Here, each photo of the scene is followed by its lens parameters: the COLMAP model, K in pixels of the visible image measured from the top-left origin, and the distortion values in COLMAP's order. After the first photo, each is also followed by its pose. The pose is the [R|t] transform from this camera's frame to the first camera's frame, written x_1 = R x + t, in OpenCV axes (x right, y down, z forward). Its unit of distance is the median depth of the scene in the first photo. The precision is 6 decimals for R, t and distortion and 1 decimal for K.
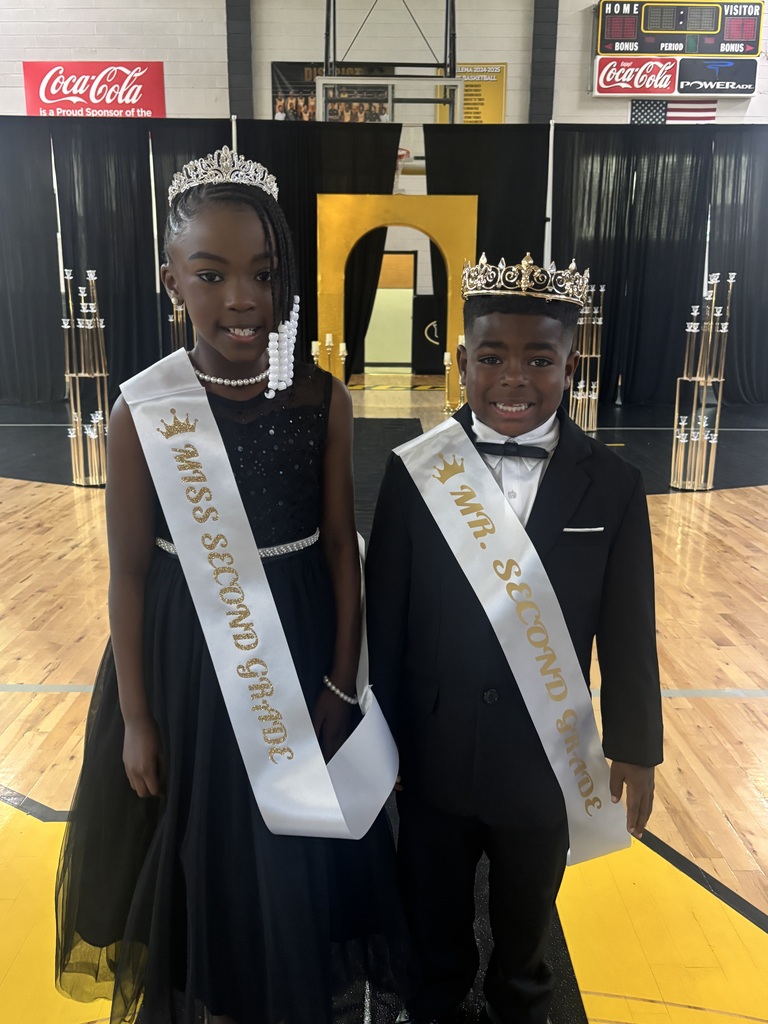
lens RADIAL K [[846.7, 0, 379.2], [0, 846.7, 521.7], [0, 0, 1]] dist [0.028684, -0.040356]
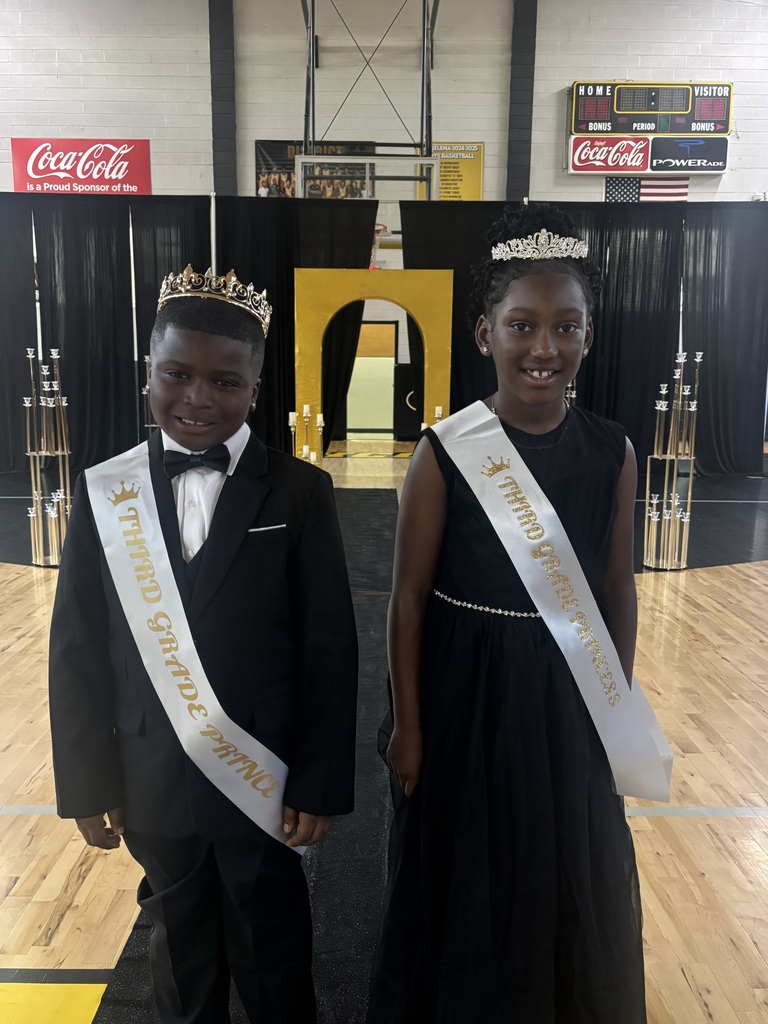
lens RADIAL K [[846.7, 0, 379.2], [0, 846.7, 519.5], [0, 0, 1]] dist [0.028684, -0.040356]
pose [[0.999936, -0.001998, 0.011095, 0.015254], [0.002795, 0.997375, -0.072353, -0.013782], [-0.010921, 0.072379, 0.997317, 0.012781]]
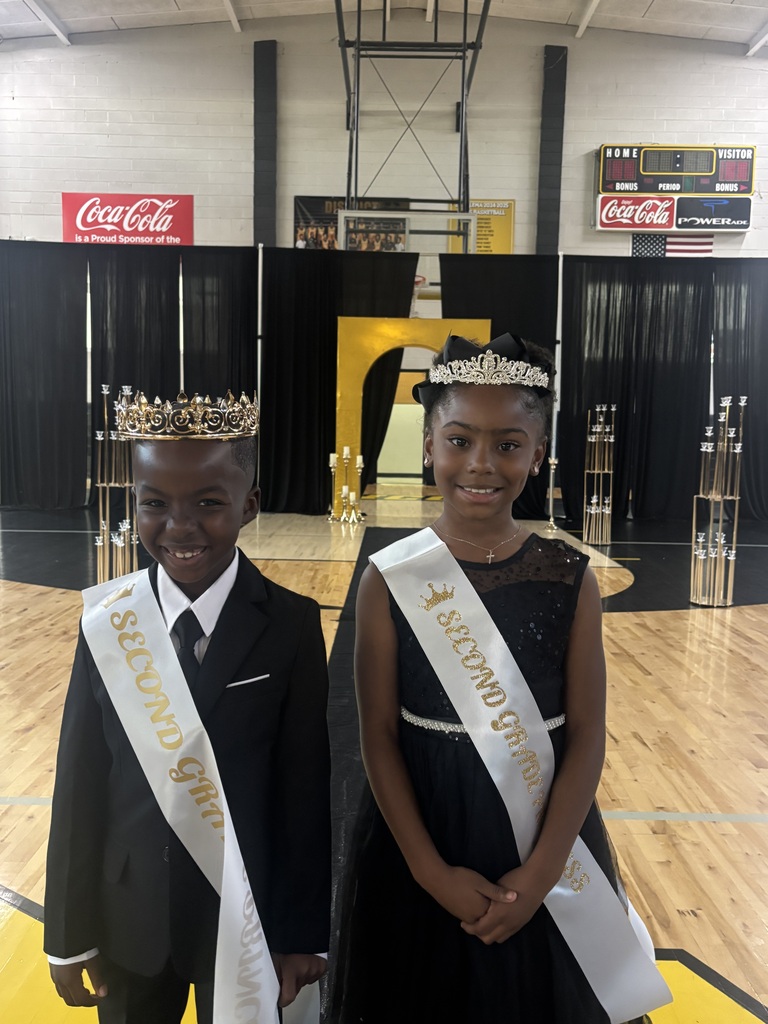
lens RADIAL K [[846.7, 0, 379.4], [0, 846.7, 513.6], [0, 0, 1]] dist [0.028684, -0.040356]
pose [[0.999886, 0.013748, -0.006204, -0.011369], [-0.014465, 0.990596, -0.136056, -0.001783], [0.004275, 0.136130, 0.990682, -0.006006]]
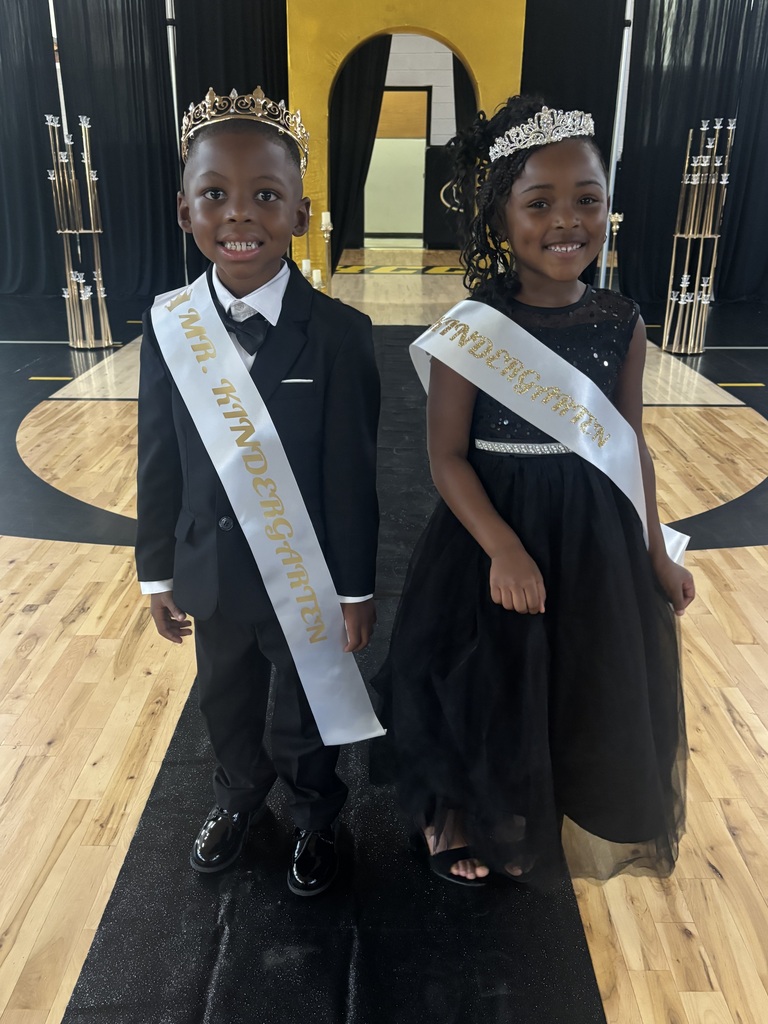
lens RADIAL K [[846.7, 0, 379.0], [0, 846.7, 510.1], [0, 0, 1]] dist [0.028684, -0.040356]
pose [[0.999951, 0.003338, -0.009349, 0.007498], [-0.002015, 0.990414, 0.138113, -0.063968], [0.009720, -0.138088, 0.990372, 0.271624]]
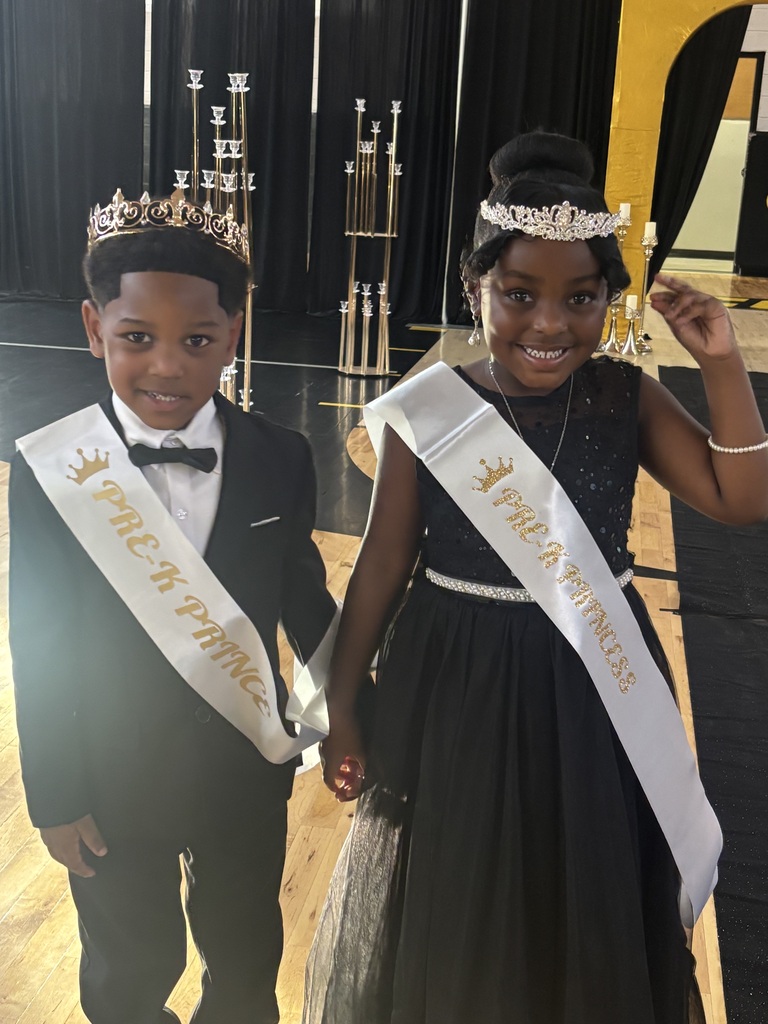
lens RADIAL K [[1379.0, 0, 409.0], [0, 1379.0, 500.8], [0, 0, 1]] dist [0.062953, 0.000000]
pose [[0.988704, 0.070657, -0.132182, -0.064636], [-0.069746, 0.997498, 0.011518, -0.035626], [0.132665, -0.002169, 0.991159, 0.118726]]
